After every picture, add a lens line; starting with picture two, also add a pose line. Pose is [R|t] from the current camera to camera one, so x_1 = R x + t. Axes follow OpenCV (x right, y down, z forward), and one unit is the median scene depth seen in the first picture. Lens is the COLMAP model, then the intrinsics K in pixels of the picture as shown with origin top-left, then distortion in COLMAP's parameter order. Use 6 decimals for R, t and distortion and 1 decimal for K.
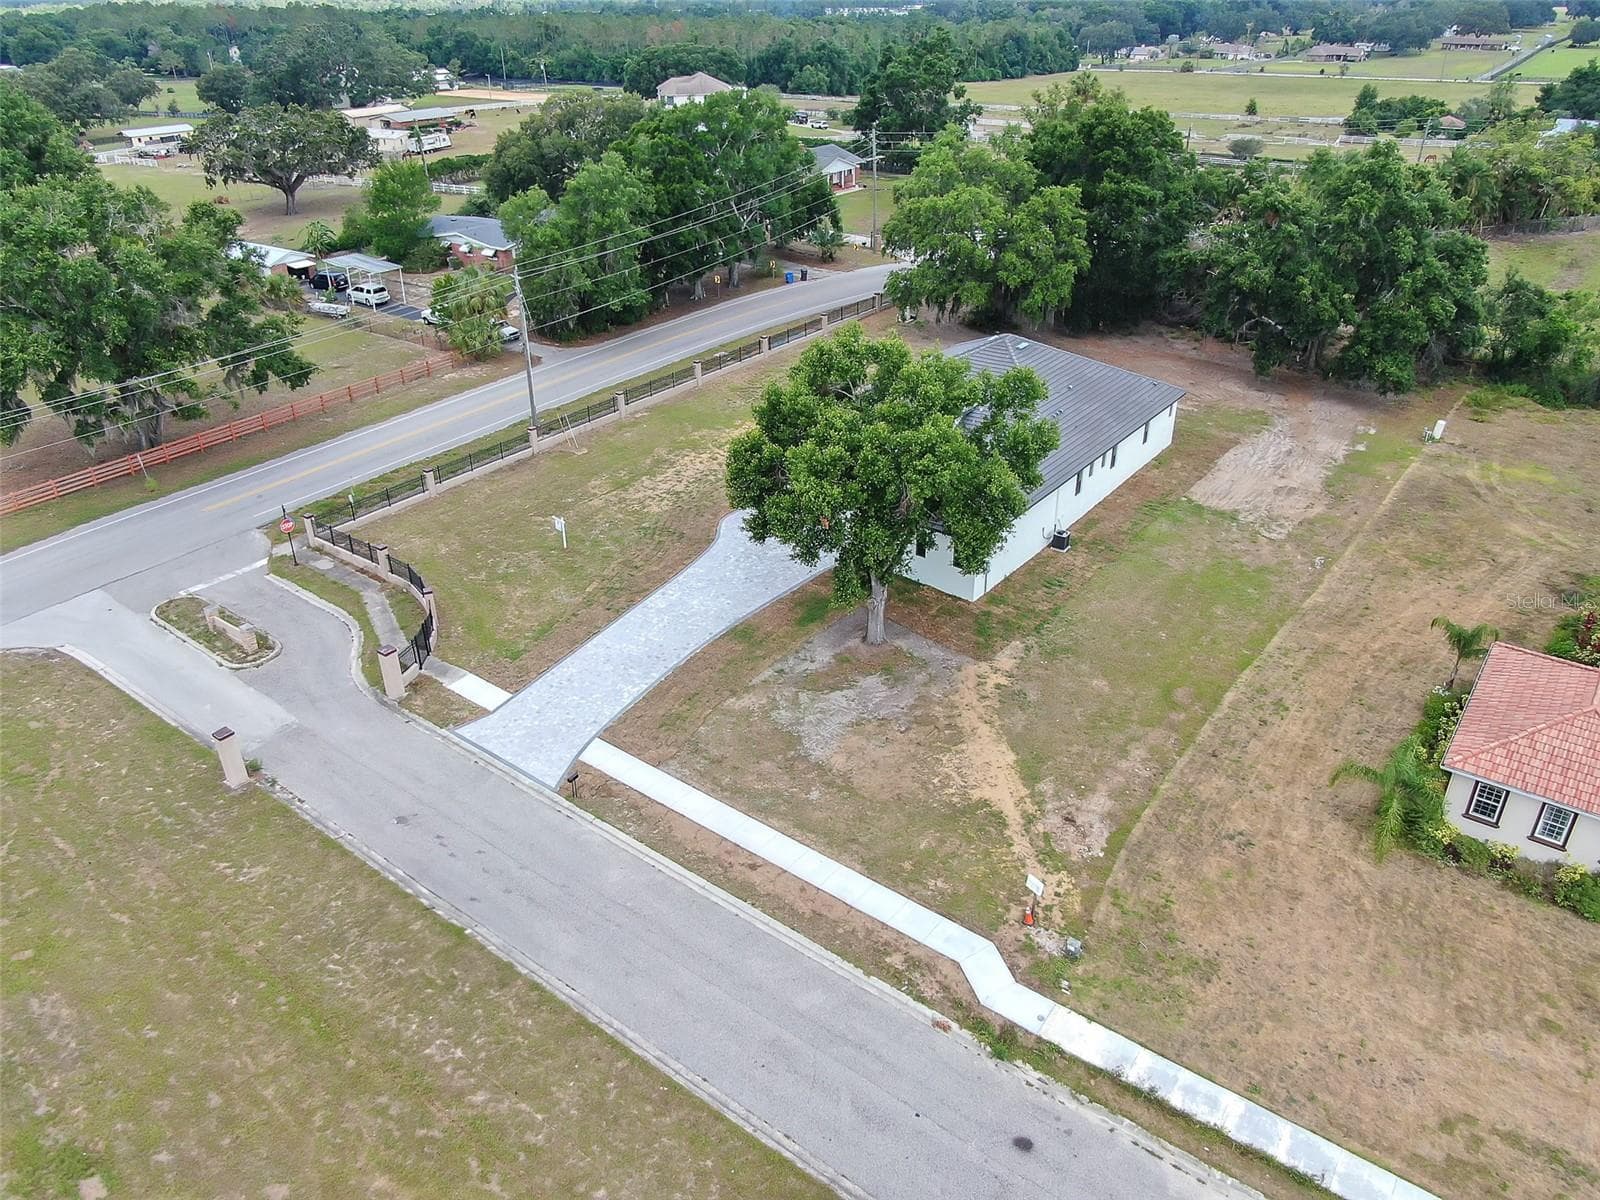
lens RADIAL K [[1148.9, 0, 801.9], [0, 1148.9, 605.4], [0, 0, 1]] dist [-0.023991, 0.020545]
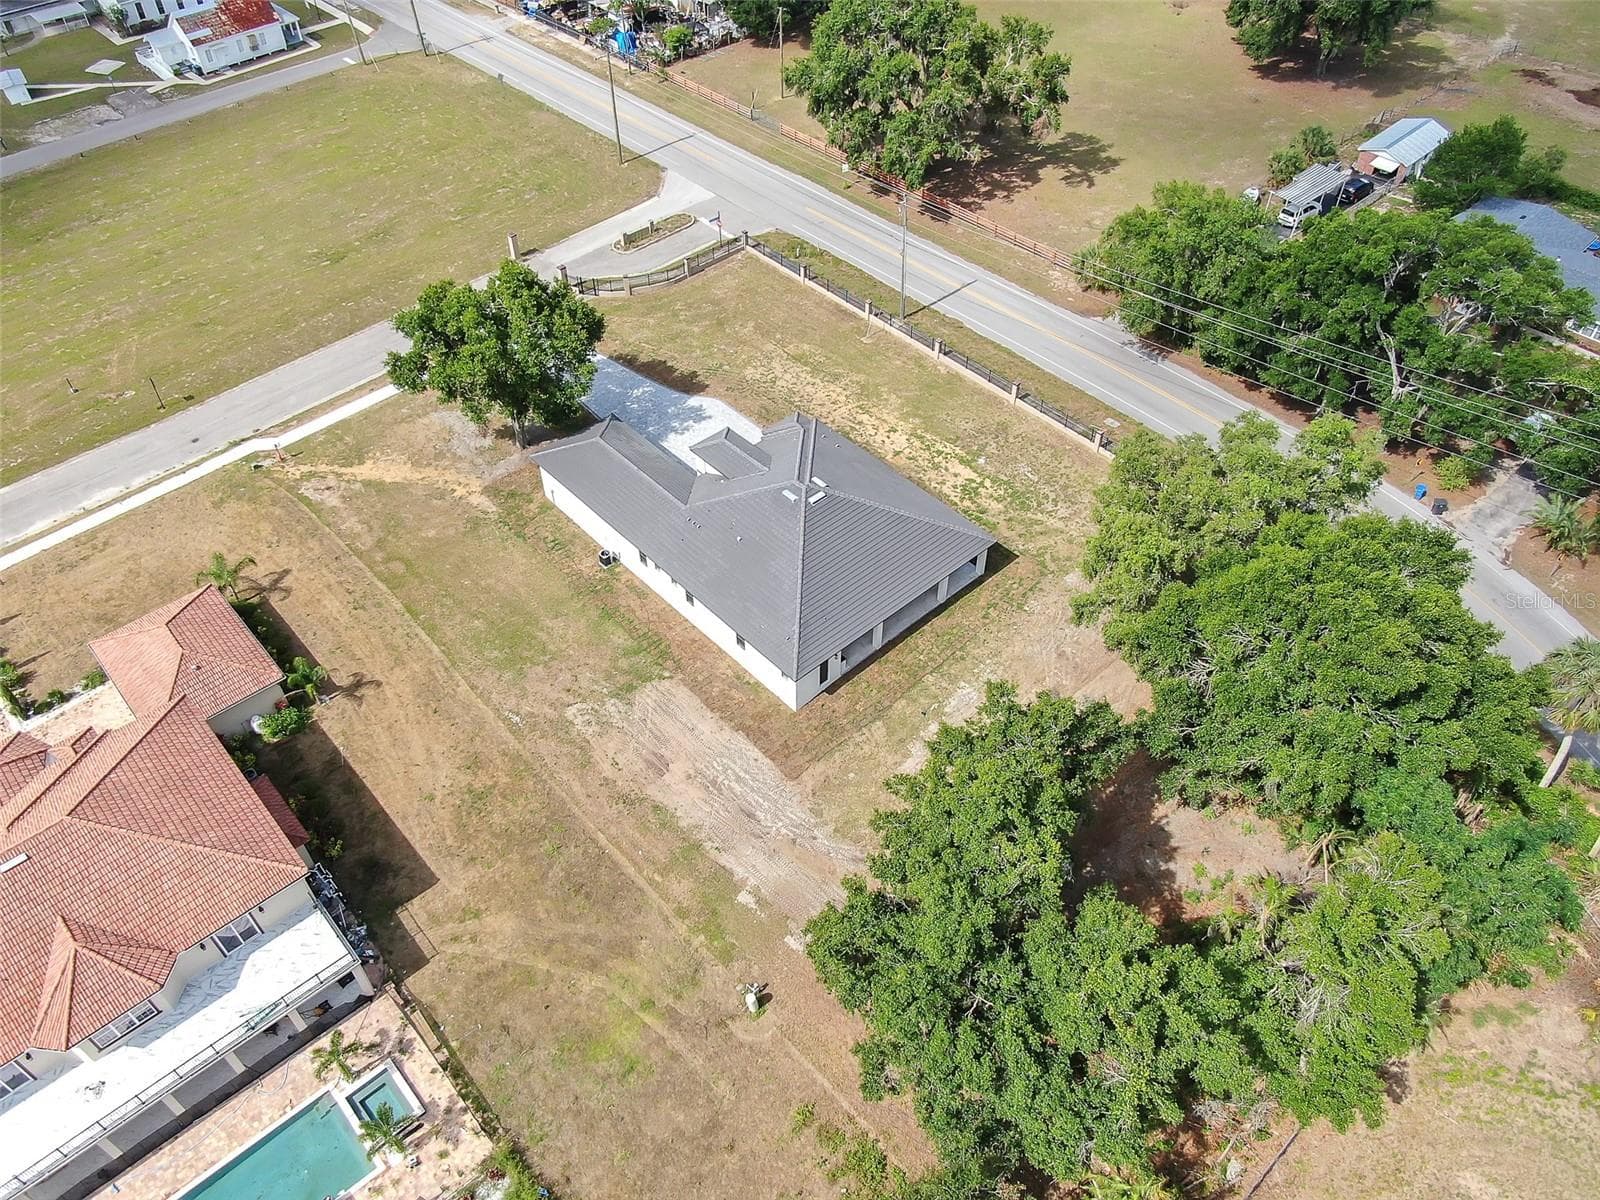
lens RADIAL K [[1205.5, 0, 800.1], [0, 1205.5, 603.1], [0, 0, 1]] dist [-0.015179, 0.010813]
pose [[-0.195653, 0.713043, -0.673268, 1.431259], [-0.471033, 0.533829, 0.702249, -1.361762], [0.860144, 0.454529, 0.231421, 1.183161]]
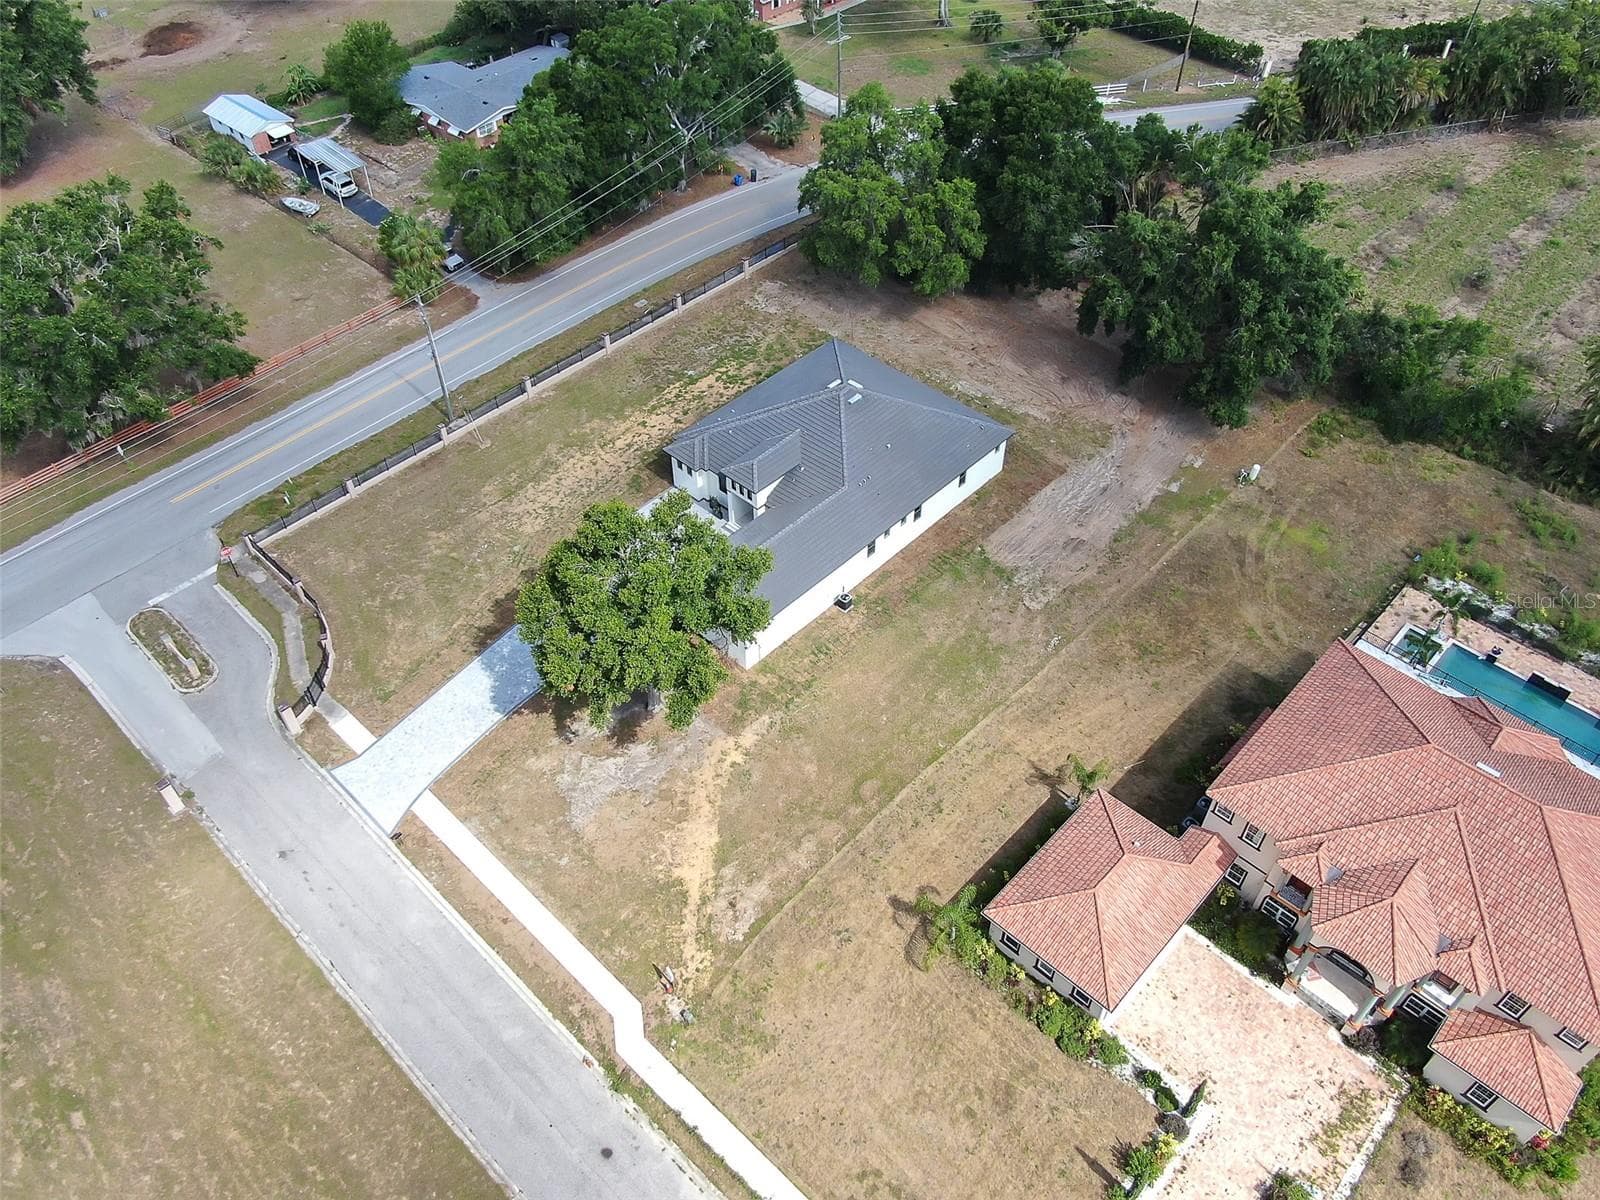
lens RADIAL K [[1205.5, 0, 800.4], [0, 1205.5, 599.0], [0, 0, 1]] dist [-0.015179, 0.010813]
pose [[0.993189, 0.087028, -0.077465, 0.364160], [-0.060952, 0.954739, 0.291132, -0.559020], [0.099295, -0.284428, 0.953541, -0.279992]]
